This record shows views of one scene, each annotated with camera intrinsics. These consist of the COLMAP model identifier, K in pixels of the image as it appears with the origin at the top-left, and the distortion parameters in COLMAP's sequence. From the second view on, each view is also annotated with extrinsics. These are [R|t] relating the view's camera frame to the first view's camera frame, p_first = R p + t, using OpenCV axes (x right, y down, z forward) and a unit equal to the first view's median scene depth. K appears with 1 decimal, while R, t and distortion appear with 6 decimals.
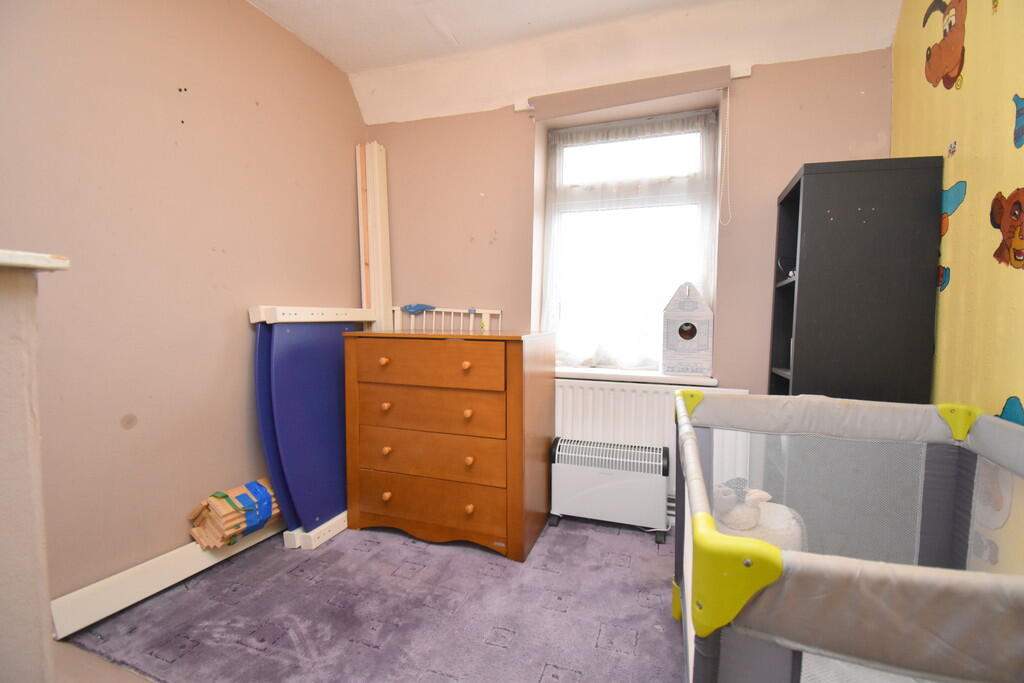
lens RADIAL K [[448.4, 0, 515.6], [0, 448.4, 339.8], [0, 0, 1]] dist [-0.013768, -0.003831]
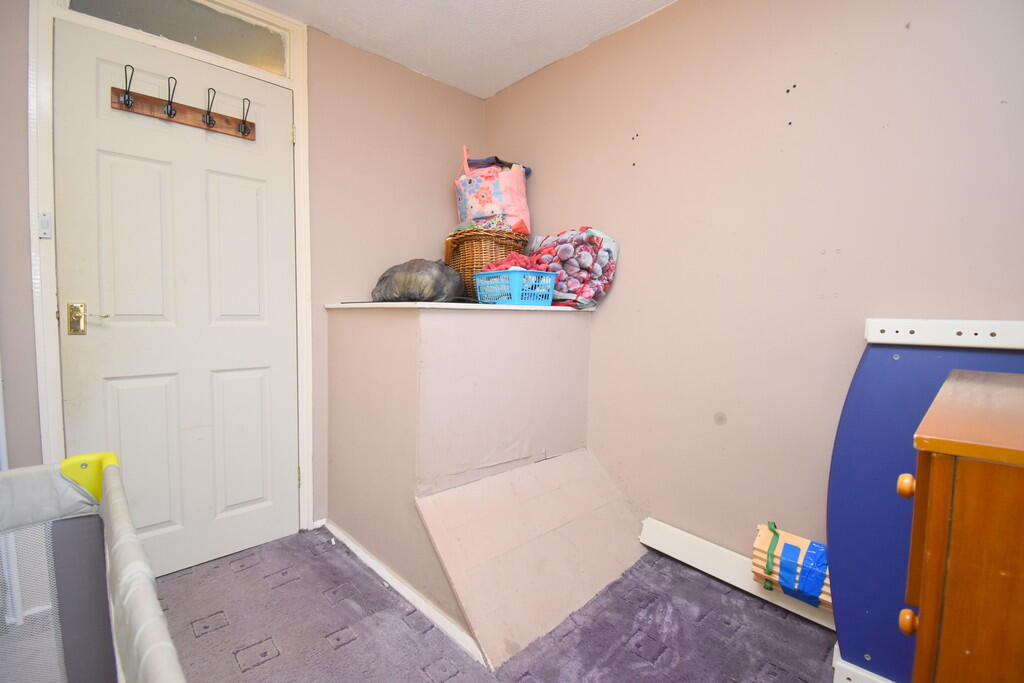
lens RADIAL K [[448.4, 0, 513.1], [0, 448.4, 350.1], [0, 0, 1]] dist [-0.013768, -0.003831]
pose [[-0.461661, 0.049201, -0.885691, 0.344959], [-0.073506, 0.992905, 0.093472, -0.053826], [0.884006, 0.108256, -0.454769, 0.883275]]
